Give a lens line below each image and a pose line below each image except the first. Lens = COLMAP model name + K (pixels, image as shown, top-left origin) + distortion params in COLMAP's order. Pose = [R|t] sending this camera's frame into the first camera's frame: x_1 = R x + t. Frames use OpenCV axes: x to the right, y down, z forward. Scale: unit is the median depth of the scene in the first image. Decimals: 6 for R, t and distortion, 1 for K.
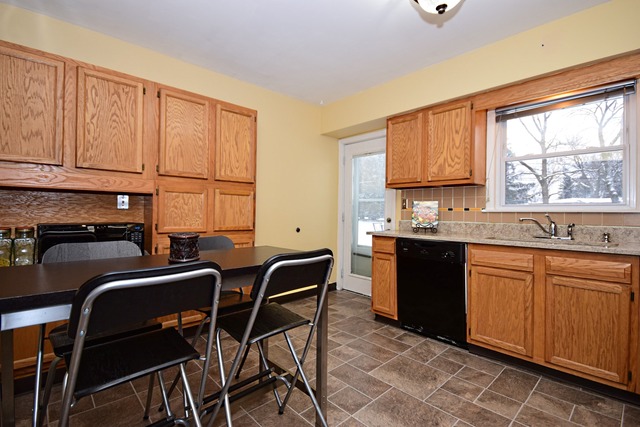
lens RADIAL K [[296.5, 0, 319.7], [0, 296.5, 212.0], [0, 0, 1]] dist [0.005537, -0.003992]
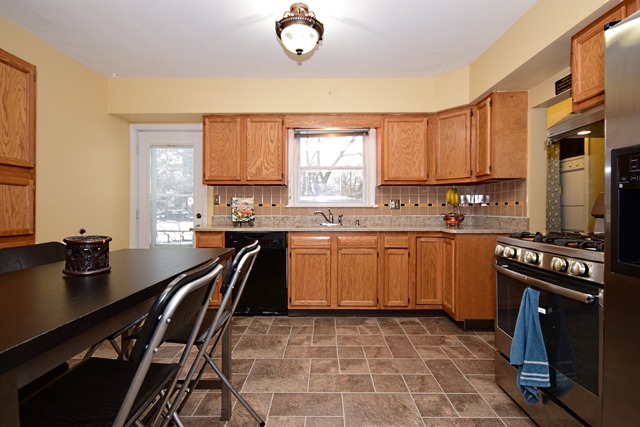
lens RADIAL K [[300.1, 0, 318.2], [0, 300.1, 211.4], [0, 0, 1]] dist [0.003678, -0.003892]
pose [[0.694028, -0.015127, 0.719789, -0.303551], [0.005619, 0.999863, 0.015596, -0.001701], [-0.719926, -0.006780, 0.694018, 0.012156]]
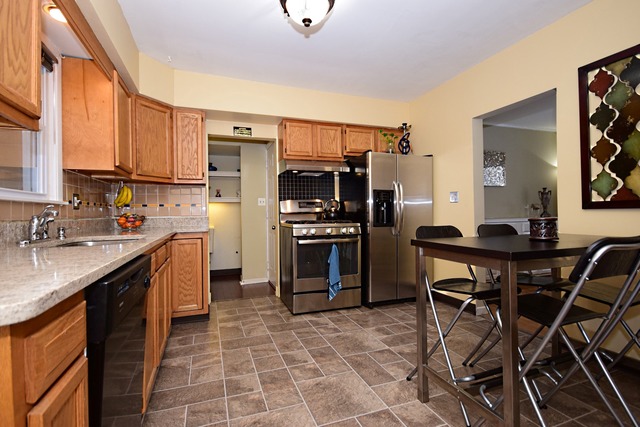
lens RADIAL K [[300.1, 0, 318.6], [0, 300.1, 213.1], [0, 0, 1]] dist [0.003678, -0.003892]
pose [[-0.922786, 0.001912, 0.385309, -0.040131], [0.001033, 0.999996, -0.002487, 0.026290], [-0.385312, -0.001897, -0.922784, 1.255690]]
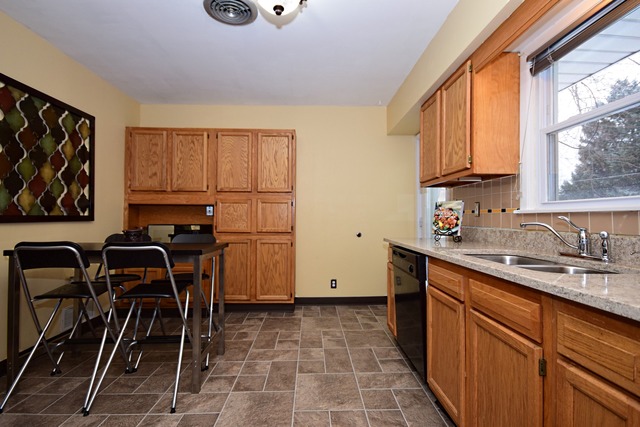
lens RADIAL K [[300.1, 0, 321.2], [0, 300.1, 211.9], [0, 0, 1]] dist [0.003678, -0.003892]
pose [[0.754871, -0.020284, -0.655559, 0.719566], [0.006102, 0.999696, -0.023907, 0.010402], [0.655845, 0.014046, 0.754765, 0.212539]]
